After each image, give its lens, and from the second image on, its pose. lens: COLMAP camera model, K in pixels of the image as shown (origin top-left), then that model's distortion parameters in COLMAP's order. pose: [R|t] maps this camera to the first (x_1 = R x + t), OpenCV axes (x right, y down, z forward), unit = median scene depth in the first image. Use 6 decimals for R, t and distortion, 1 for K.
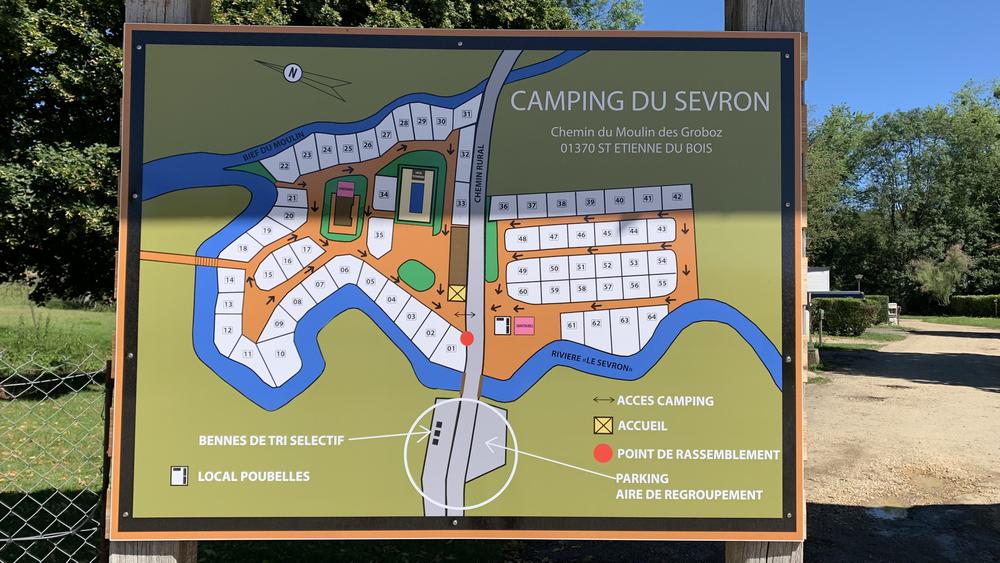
lens RADIAL K [[758.3, 0, 501.9], [0, 758.3, 277.9], [0, 0, 1]] dist [0.038267, -0.008213]
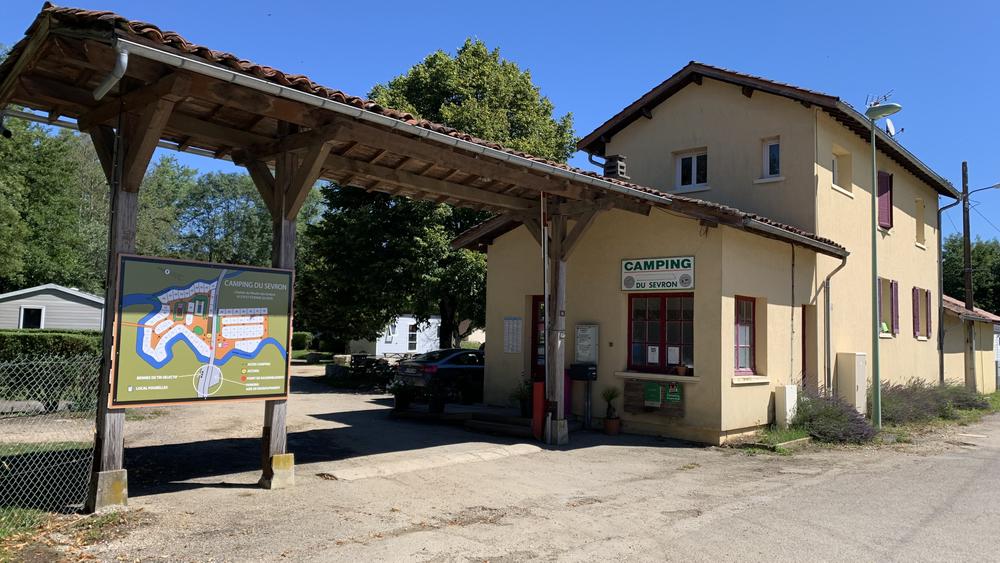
lens RADIAL K [[758.3, 0, 501.5], [0, 758.3, 280.4], [0, 0, 1]] dist [0.038267, -0.008213]
pose [[0.658513, 0.064612, 0.749791, -1.879251], [-0.030667, 0.997784, -0.059049, -0.069960], [-0.751944, 0.015890, 0.659035, -2.443189]]
